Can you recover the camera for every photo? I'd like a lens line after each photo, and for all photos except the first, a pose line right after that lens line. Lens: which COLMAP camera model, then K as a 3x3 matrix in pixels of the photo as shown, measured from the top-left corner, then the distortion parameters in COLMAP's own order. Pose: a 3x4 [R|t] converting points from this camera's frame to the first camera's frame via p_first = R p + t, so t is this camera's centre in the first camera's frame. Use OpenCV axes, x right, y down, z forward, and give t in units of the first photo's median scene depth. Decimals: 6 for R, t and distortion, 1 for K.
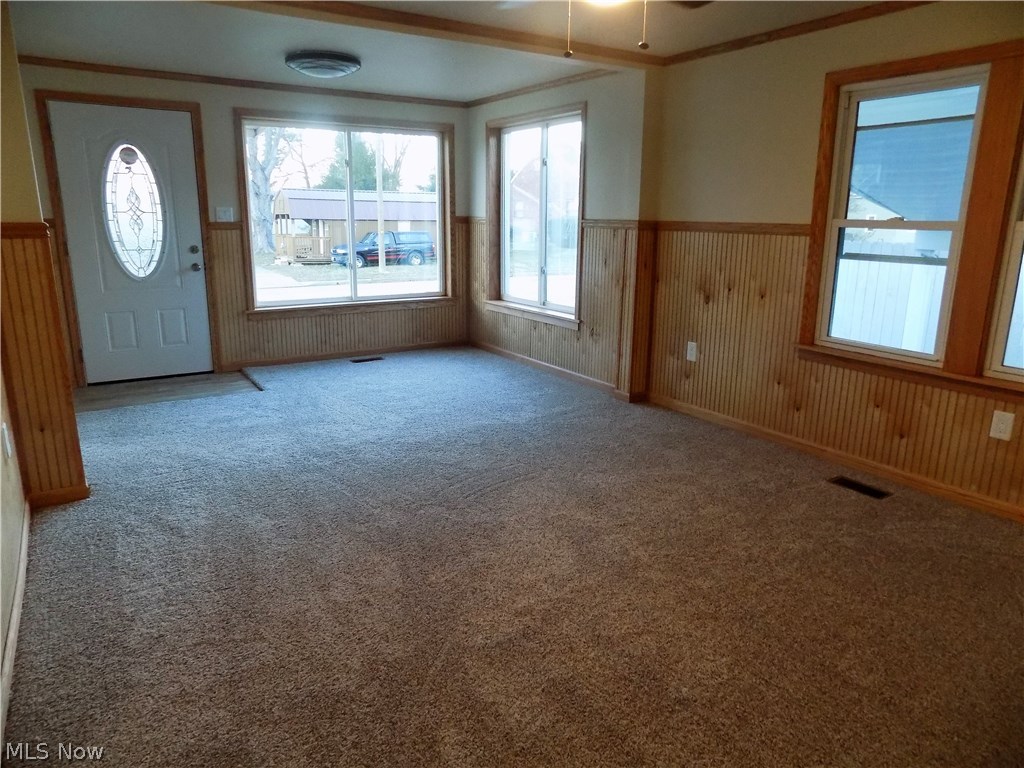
lens RADIAL K [[691.4, 0, 512.6], [0, 691.4, 380.6], [0, 0, 1]] dist [-0.077815, 0.081014]
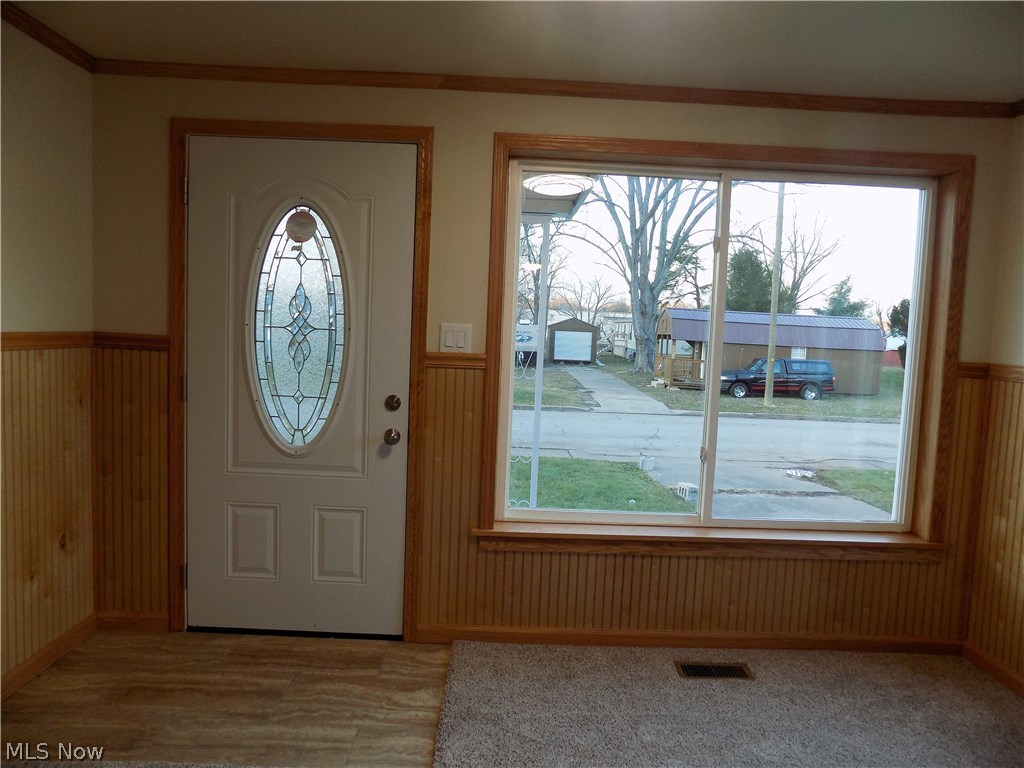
lens RADIAL K [[691.4, 0, 512.6], [0, 691.4, 380.6], [0, 0, 1]] dist [-0.077815, 0.081014]
pose [[0.854415, 0.066671, -0.515296, -0.121793], [-0.153954, 0.979684, -0.128517, -0.154081], [0.496259, 0.189139, 0.847321, 0.594458]]
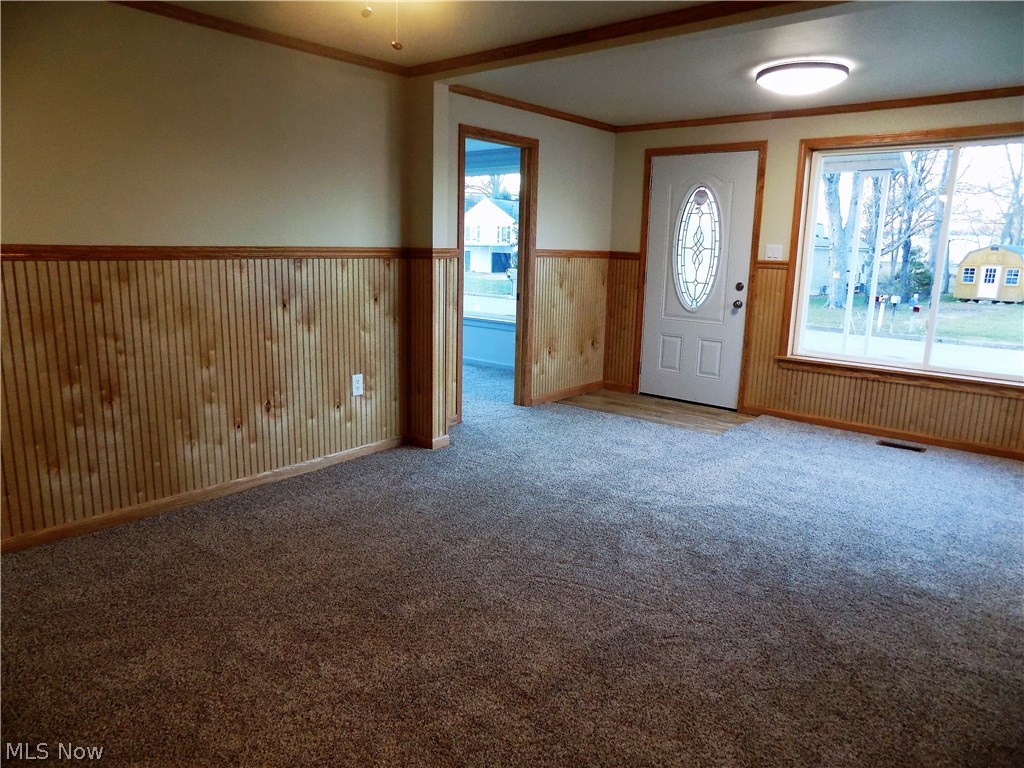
lens RADIAL K [[691.4, 0, 512.6], [0, 691.4, 380.6], [0, 0, 1]] dist [-0.077815, 0.081014]
pose [[0.294745, 0.182961, -0.937897, 0.398425], [-0.246446, 0.962850, 0.110381, -0.087336], [0.923250, 0.198607, 0.328885, 0.384806]]
